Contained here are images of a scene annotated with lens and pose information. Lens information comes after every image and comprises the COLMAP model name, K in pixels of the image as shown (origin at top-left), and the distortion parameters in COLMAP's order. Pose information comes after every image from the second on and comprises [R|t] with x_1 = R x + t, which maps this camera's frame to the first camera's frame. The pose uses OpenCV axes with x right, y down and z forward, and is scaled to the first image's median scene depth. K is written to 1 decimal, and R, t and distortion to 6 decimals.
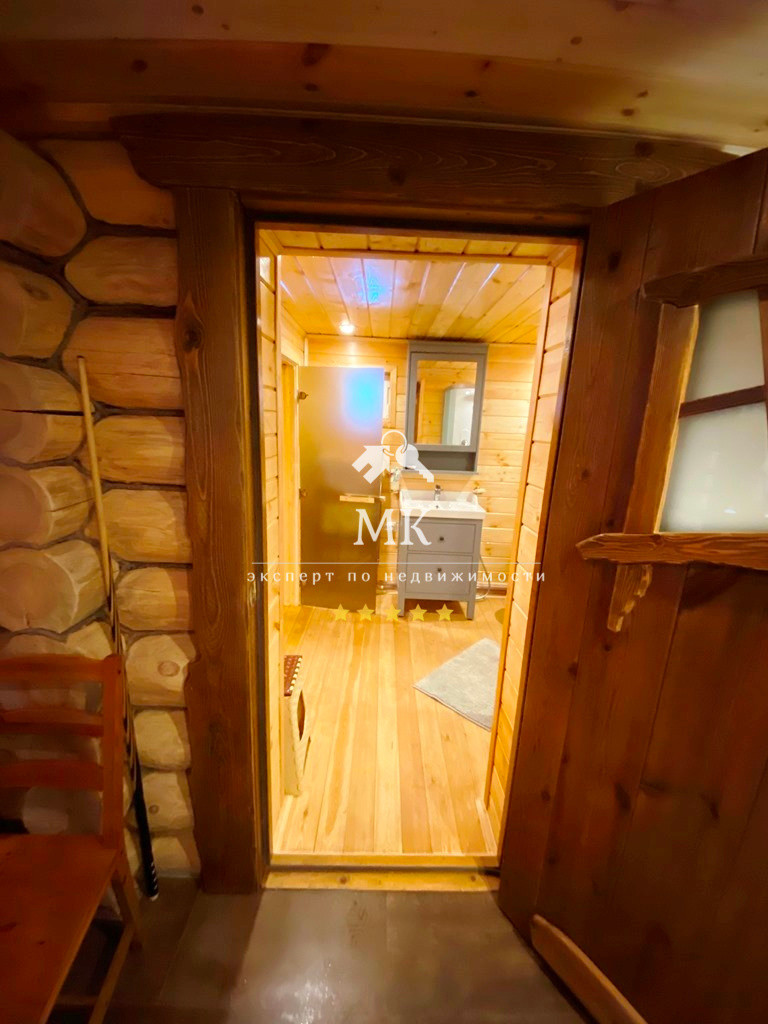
lens RADIAL K [[405.4, 0, 387.6], [0, 405.4, 513.2], [0, 0, 1]] dist [0.027122, -0.030860]
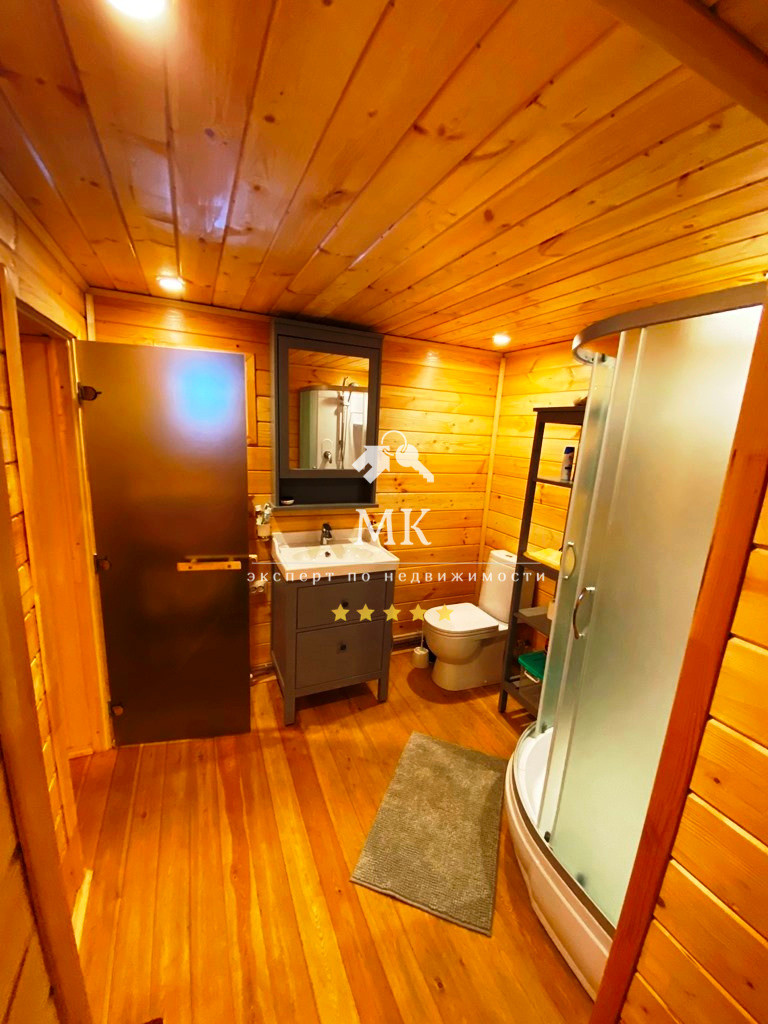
lens RADIAL K [[405.4, 0, 387.6], [0, 405.4, 513.2], [0, 0, 1]] dist [0.027122, -0.030860]
pose [[0.911865, -0.073003, 0.403946, -0.069657], [0.071337, 0.997268, 0.019194, -0.100579], [-0.404244, 0.011314, 0.914581, 0.309189]]
